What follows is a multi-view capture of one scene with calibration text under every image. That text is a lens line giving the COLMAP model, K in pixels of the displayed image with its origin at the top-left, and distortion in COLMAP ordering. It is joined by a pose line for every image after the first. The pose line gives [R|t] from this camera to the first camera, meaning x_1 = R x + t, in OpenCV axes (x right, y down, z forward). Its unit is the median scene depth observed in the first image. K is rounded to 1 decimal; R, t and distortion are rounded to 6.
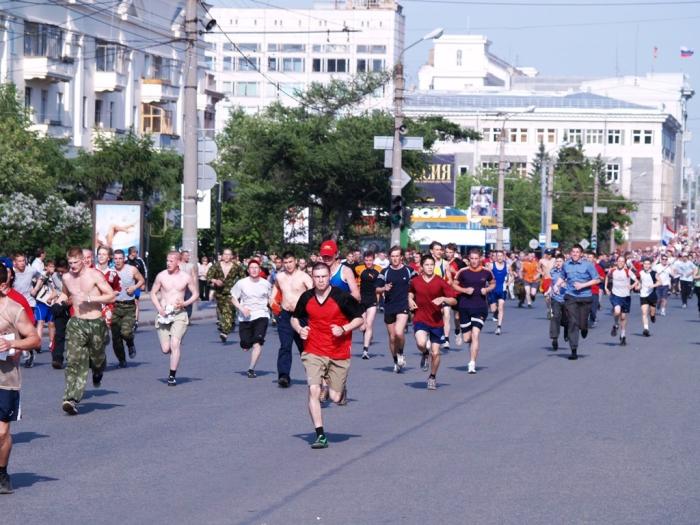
lens RADIAL K [[3019.3, 0, 350.0], [0, 3019.3, 262.5], [0, 0, 1]] dist [0.580727, 1.531144]
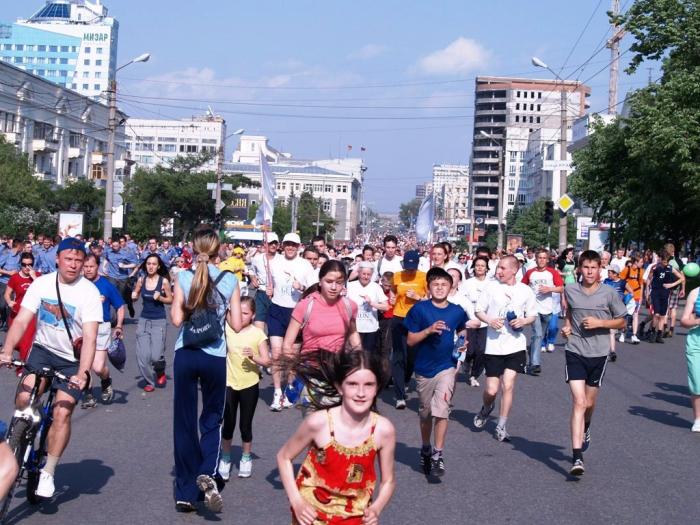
lens RADIAL K [[2123.8, 0, 349.7], [0, 2123.8, 262.5], [0, 0, 1]] dist [-0.208301, -0.262303]
pose [[0.995246, 0.025177, 0.094080, -0.029374], [-0.025773, 0.999655, 0.005121, 0.000453], [-0.093919, -0.007522, 0.995551, -0.394478]]
